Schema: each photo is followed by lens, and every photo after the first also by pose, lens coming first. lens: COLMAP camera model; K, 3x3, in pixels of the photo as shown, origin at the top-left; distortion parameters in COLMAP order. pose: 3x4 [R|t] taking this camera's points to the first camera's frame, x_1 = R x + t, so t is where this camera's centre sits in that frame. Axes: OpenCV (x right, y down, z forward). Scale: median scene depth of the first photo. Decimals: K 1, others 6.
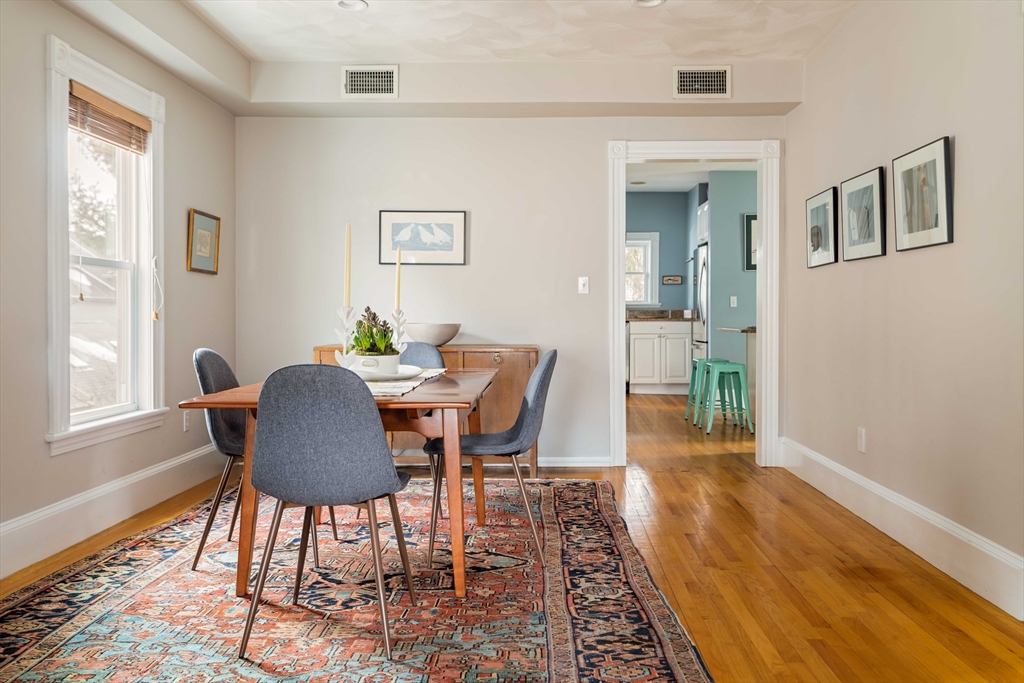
lens RADIAL K [[846.2, 0, 512.4], [0, 846.2, 328.4], [0, 0, 1]] dist [-0.102853, -0.004615]
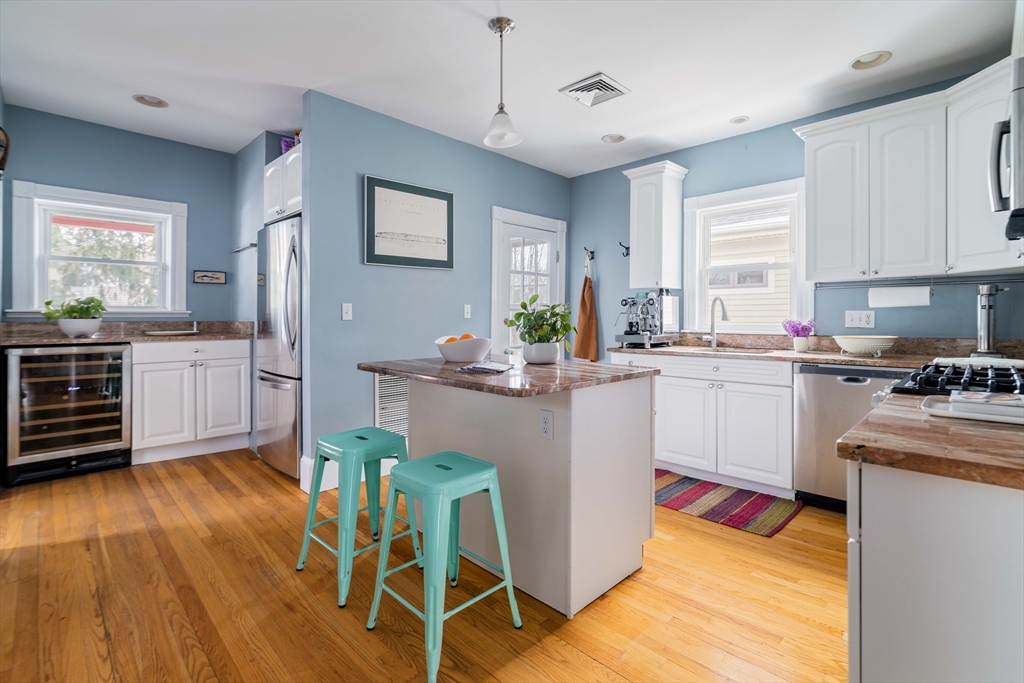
lens RADIAL K [[465.7, 0, 523.6], [0, 465.7, 319.2], [0, 0, 1]] dist [-0.011208, 0.000139]
pose [[0.658469, -0.003563, 0.752599, 0.079141], [0.008504, 0.999960, -0.002707, -0.021465], [-0.752560, 0.008182, 0.658473, 0.599697]]
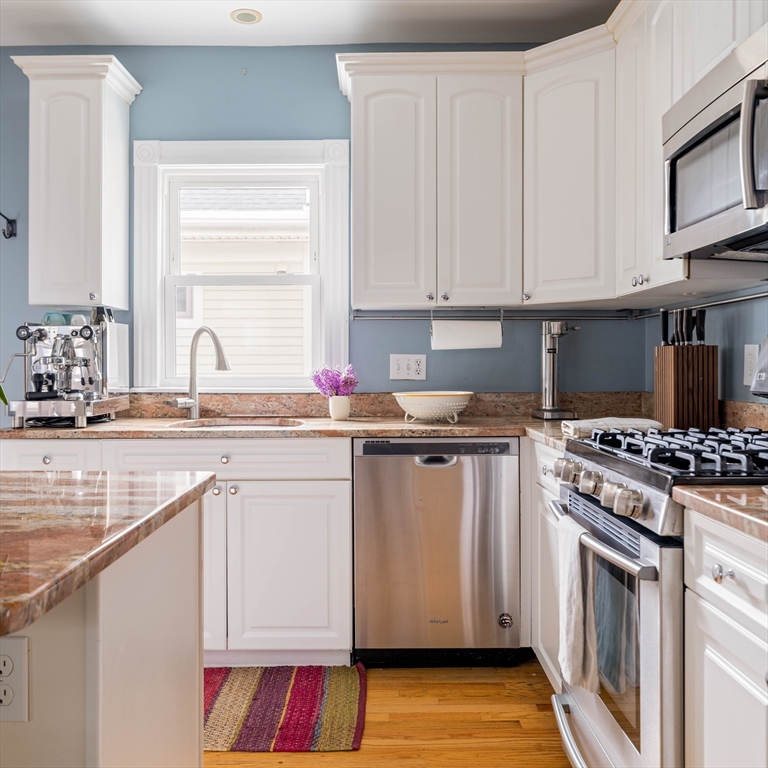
lens RADIAL K [[757.2, 0, 360.4], [0, 757.2, 373.6], [0, 0, 1]] dist [-0.001758, -0.013073]
pose [[-0.040983, -0.009769, 0.999112, 0.139006], [0.010739, 0.999890, 0.010217, -0.021020], [-0.999102, 0.011148, -0.040873, 0.698508]]
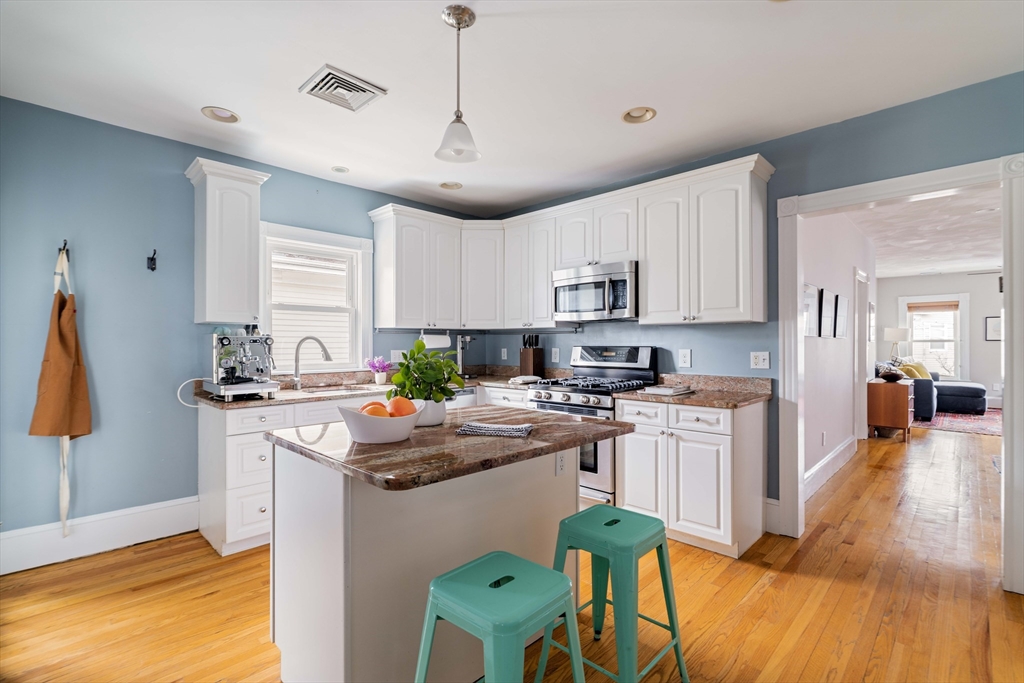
lens RADIAL K [[465.9, 0, 512.0], [0, 465.9, 341.5], [0, 0, 1]] dist [0.007669, 0.000874]
pose [[-0.750016, 0.002395, 0.661415, 0.111913], [0.008507, 0.999946, 0.006027, -0.041332], [-0.661365, 0.010147, -0.749996, 1.002059]]
